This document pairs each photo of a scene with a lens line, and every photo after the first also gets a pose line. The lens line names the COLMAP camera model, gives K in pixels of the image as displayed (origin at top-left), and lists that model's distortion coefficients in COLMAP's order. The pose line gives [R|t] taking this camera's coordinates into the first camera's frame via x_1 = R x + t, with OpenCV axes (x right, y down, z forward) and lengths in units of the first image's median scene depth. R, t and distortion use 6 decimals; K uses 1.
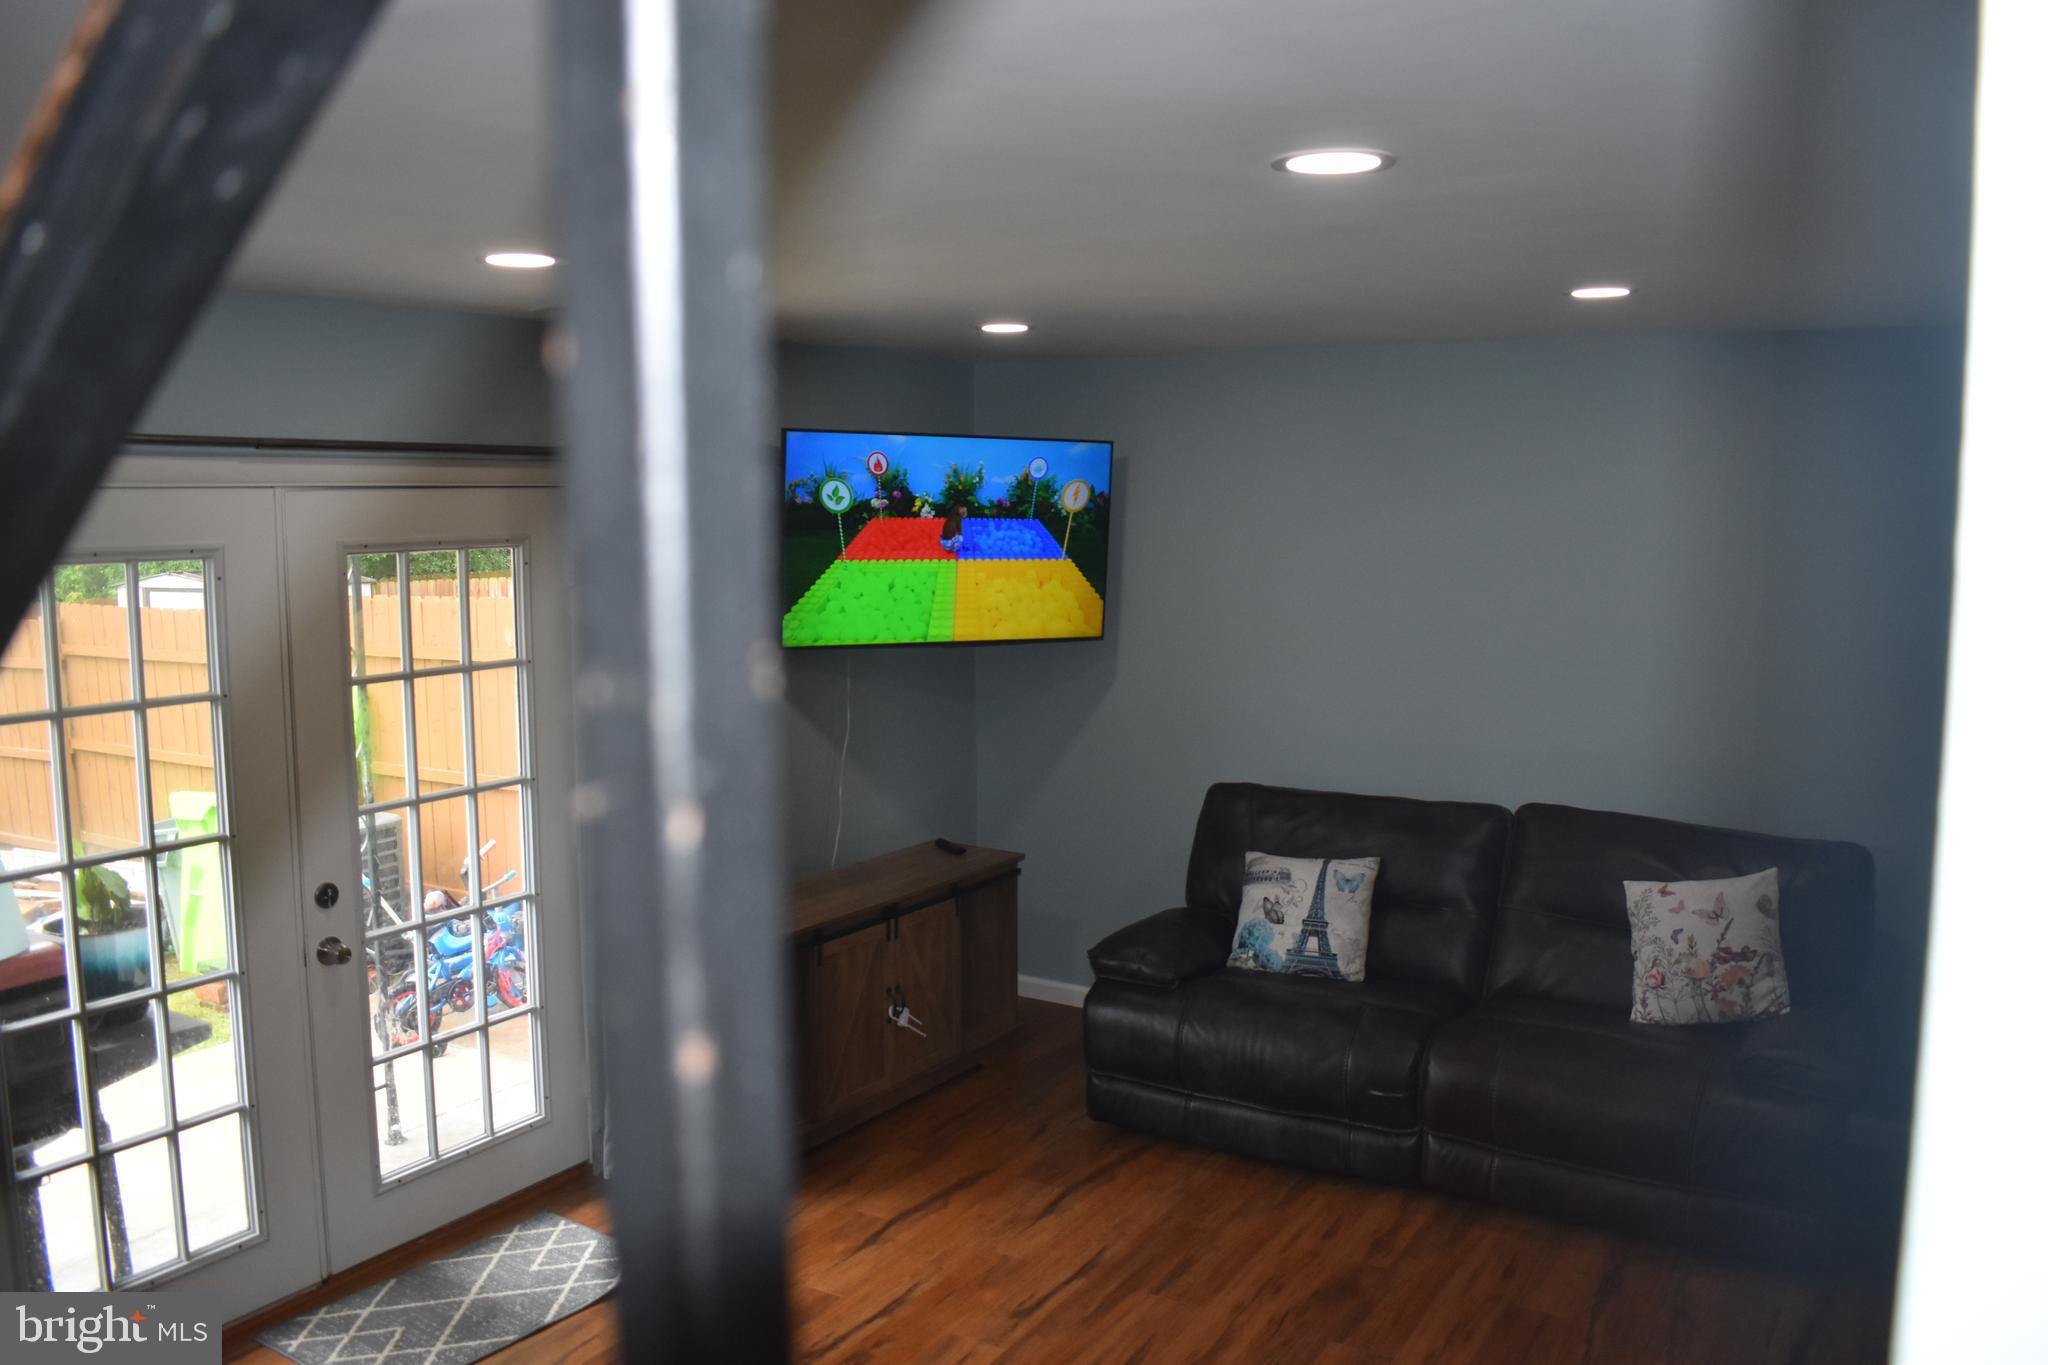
lens RADIAL K [[1604.4, 0, 1021.6], [0, 1604.4, 681.3], [0, 0, 1]] dist [-0.096935, 0.019448]
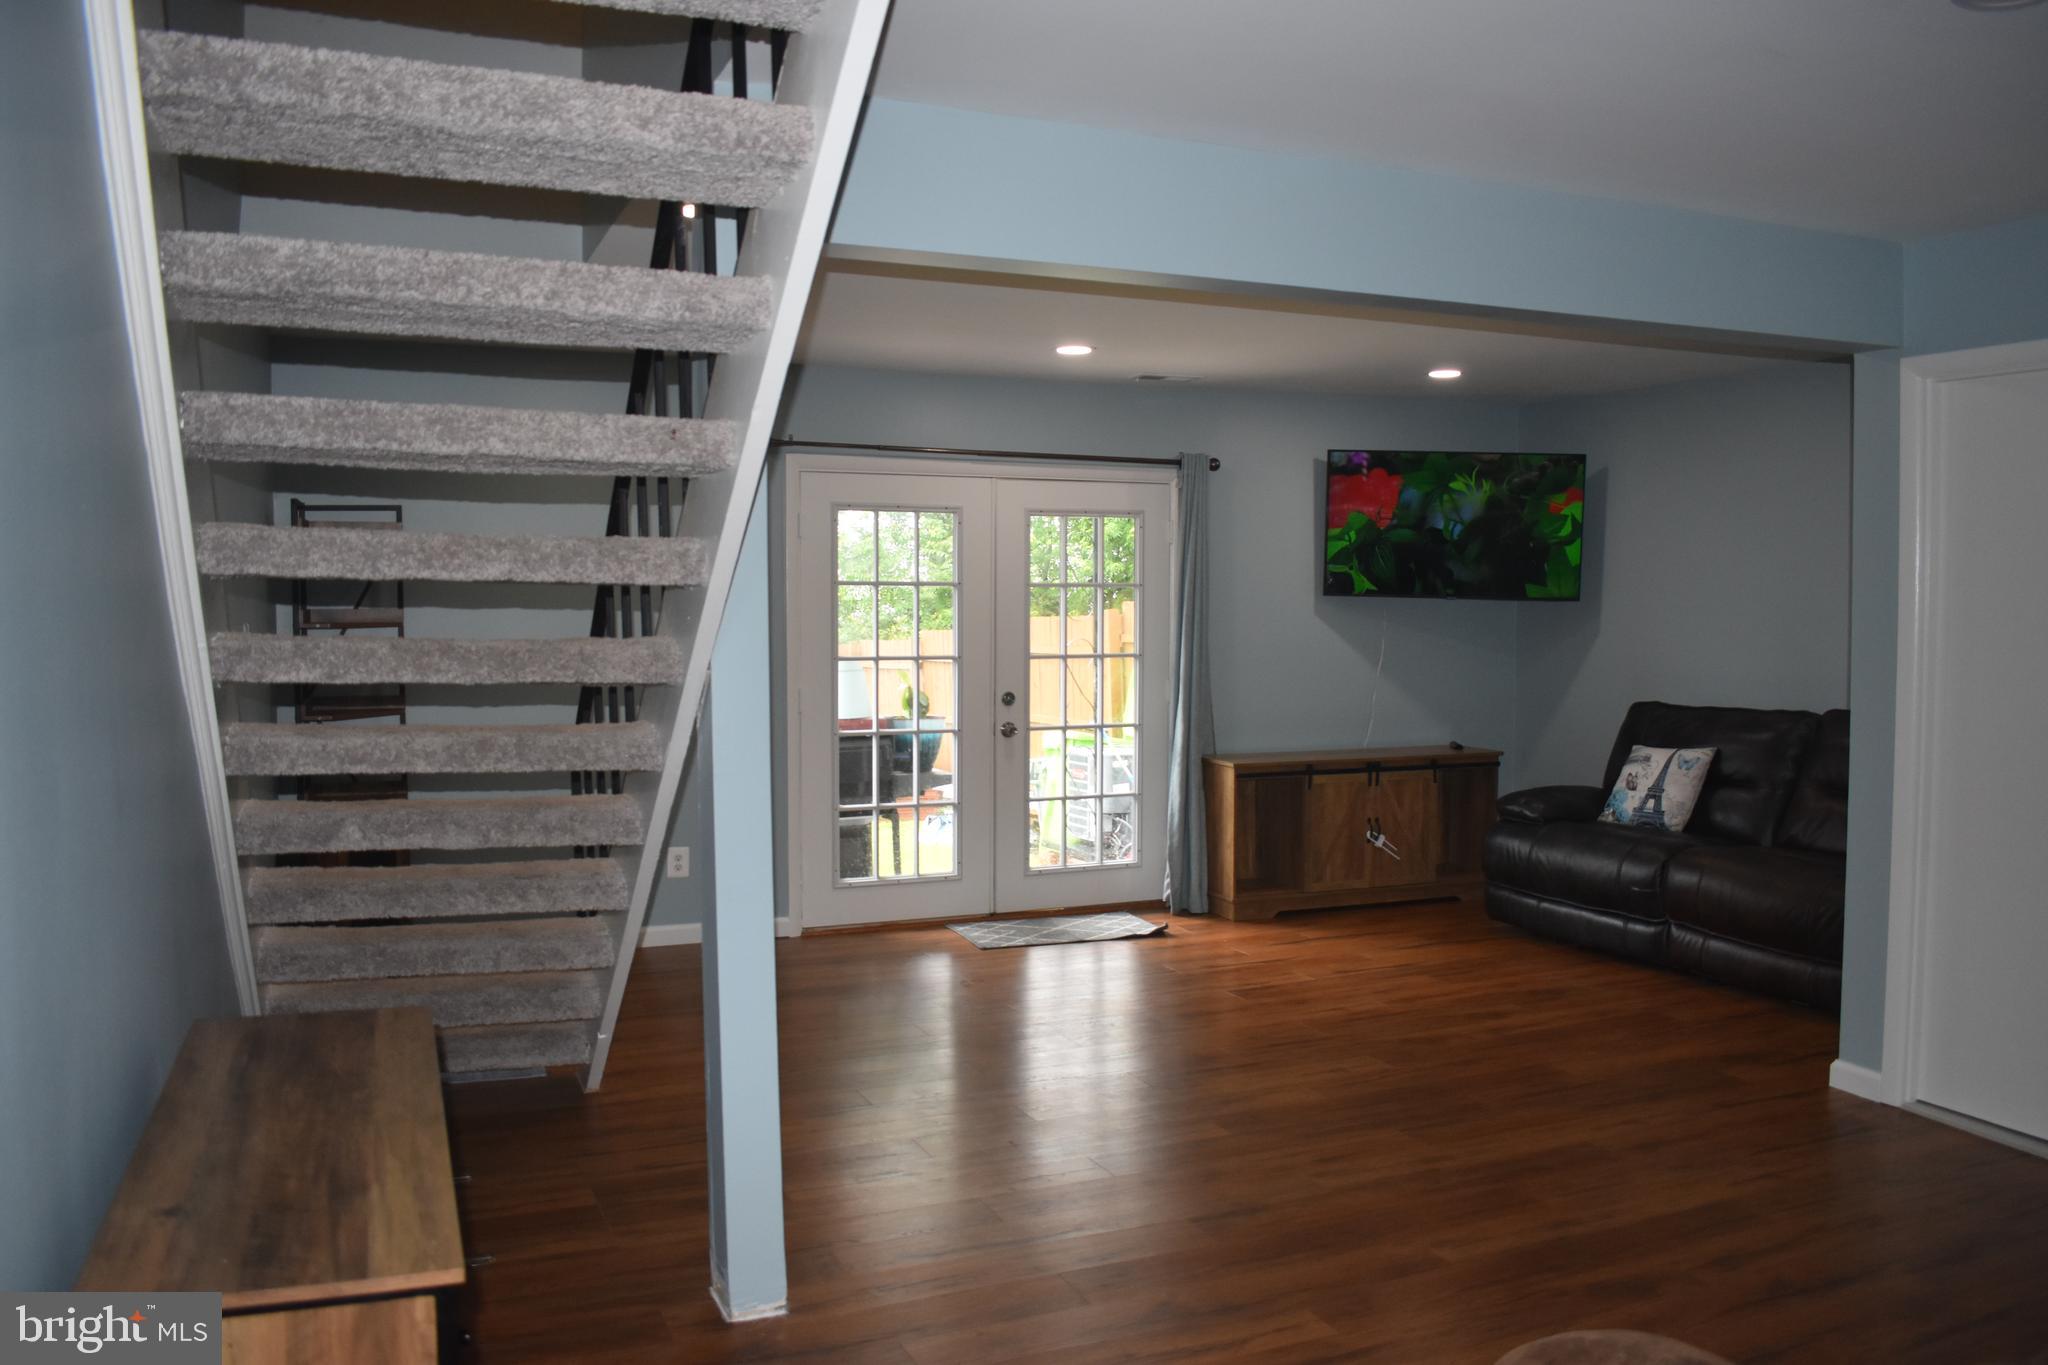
lens RADIAL K [[1604.4, 0, 1021.6], [0, 1604.4, 681.3], [0, 0, 1]] dist [-0.096935, 0.019448]
pose [[0.818133, 0.030612, -0.574214, 0.509349], [-0.068251, 0.996693, -0.044108, 0.154573], [0.570964, 0.075276, 0.817516, -0.415991]]
